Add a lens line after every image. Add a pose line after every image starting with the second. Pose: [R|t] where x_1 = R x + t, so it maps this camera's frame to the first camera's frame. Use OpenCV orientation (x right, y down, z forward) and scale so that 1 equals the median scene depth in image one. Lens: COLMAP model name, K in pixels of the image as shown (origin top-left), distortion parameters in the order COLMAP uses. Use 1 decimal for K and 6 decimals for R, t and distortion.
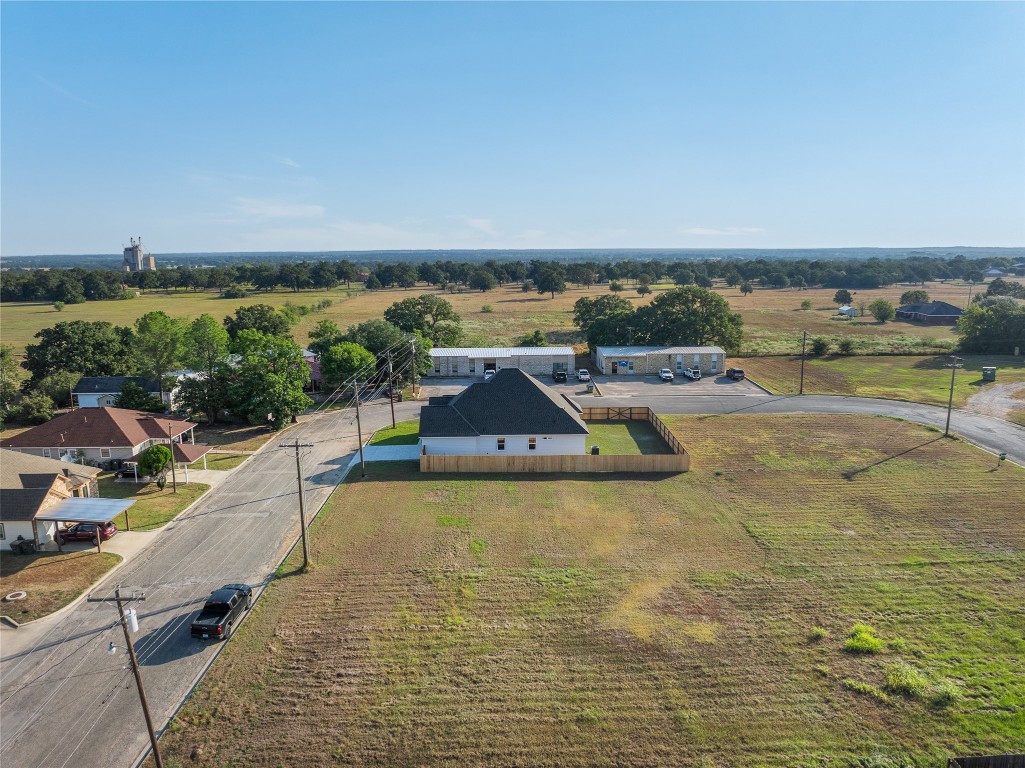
lens RADIAL K [[707.4, 0, 512.5], [0, 707.4, 384.0], [0, 0, 1]] dist [-0.006748, -0.002180]
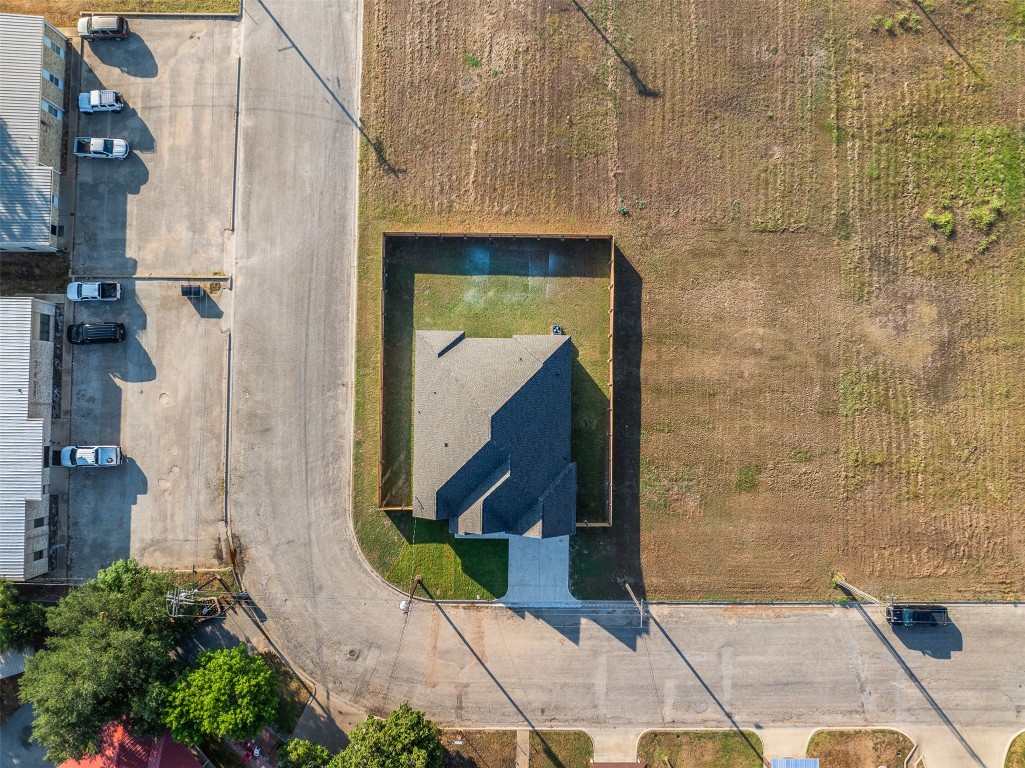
lens RADIAL K [[707.4, 0, 512.5], [0, 707.4, 384.0], [0, 0, 1]] dist [-0.006748, -0.002180]
pose [[0.011186, -0.999430, 0.031856, 0.025129], [0.190619, 0.033405, 0.981096, -0.857375], [-0.981600, -0.004903, 0.190884, 0.978990]]
